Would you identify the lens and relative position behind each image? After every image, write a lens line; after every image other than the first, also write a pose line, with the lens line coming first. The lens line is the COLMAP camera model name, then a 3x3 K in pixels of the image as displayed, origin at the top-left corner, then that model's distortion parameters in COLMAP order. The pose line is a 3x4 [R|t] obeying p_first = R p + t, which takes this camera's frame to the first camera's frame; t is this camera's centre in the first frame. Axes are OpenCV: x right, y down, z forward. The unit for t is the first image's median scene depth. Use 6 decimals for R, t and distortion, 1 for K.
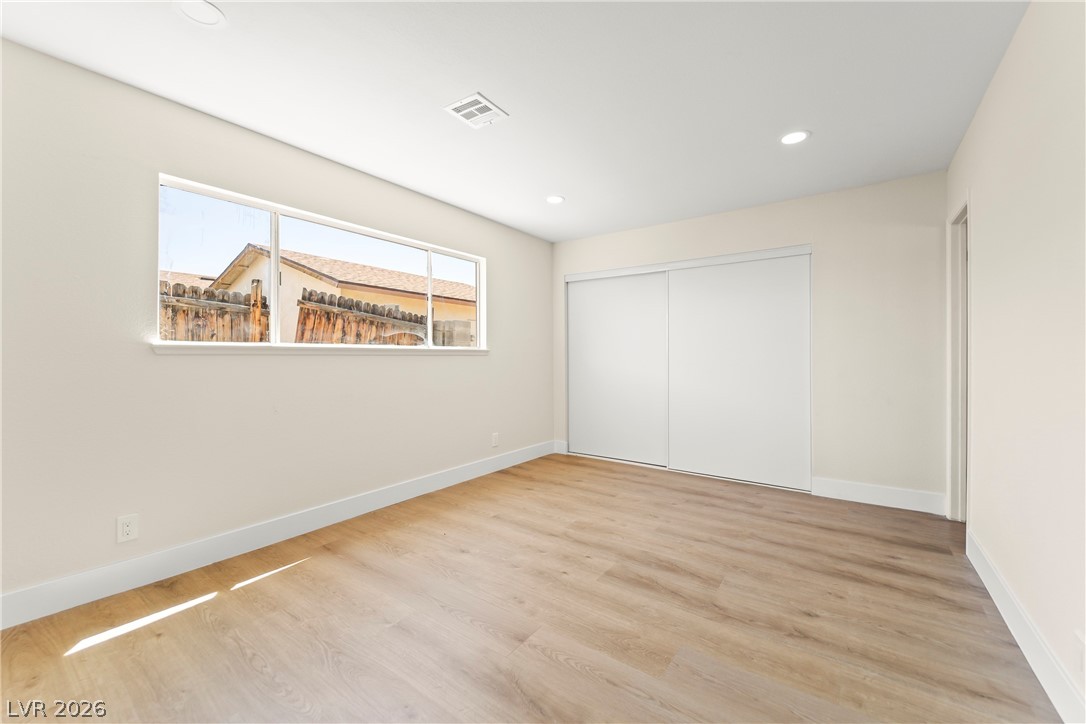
lens RADIAL K [[432.2, 0, 548.0], [0, 432.2, 357.1], [0, 0, 1]] dist [0.023705, -0.012768]
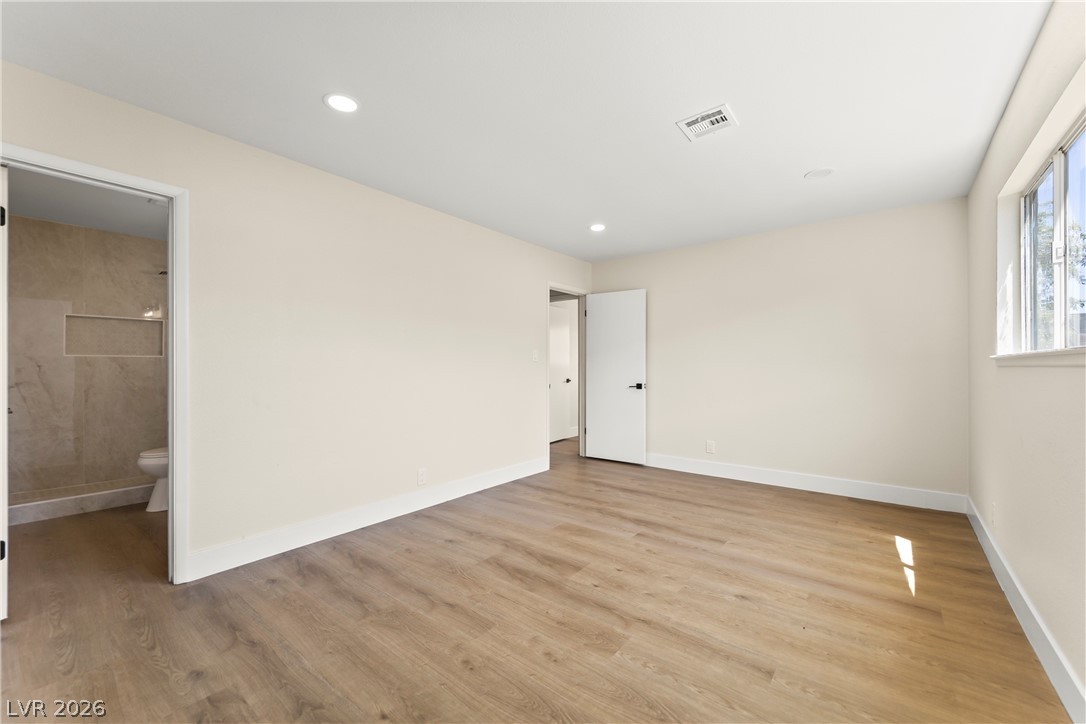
lens RADIAL K [[432.2, 0, 545.0], [0, 432.2, 365.3], [0, 0, 1]] dist [0.023705, -0.012768]
pose [[-0.998303, 0.001763, 0.058204, 0.147316], [0.001647, 0.999997, -0.002039, -0.006960], [-0.058207, -0.001939, -0.998303, 1.943681]]
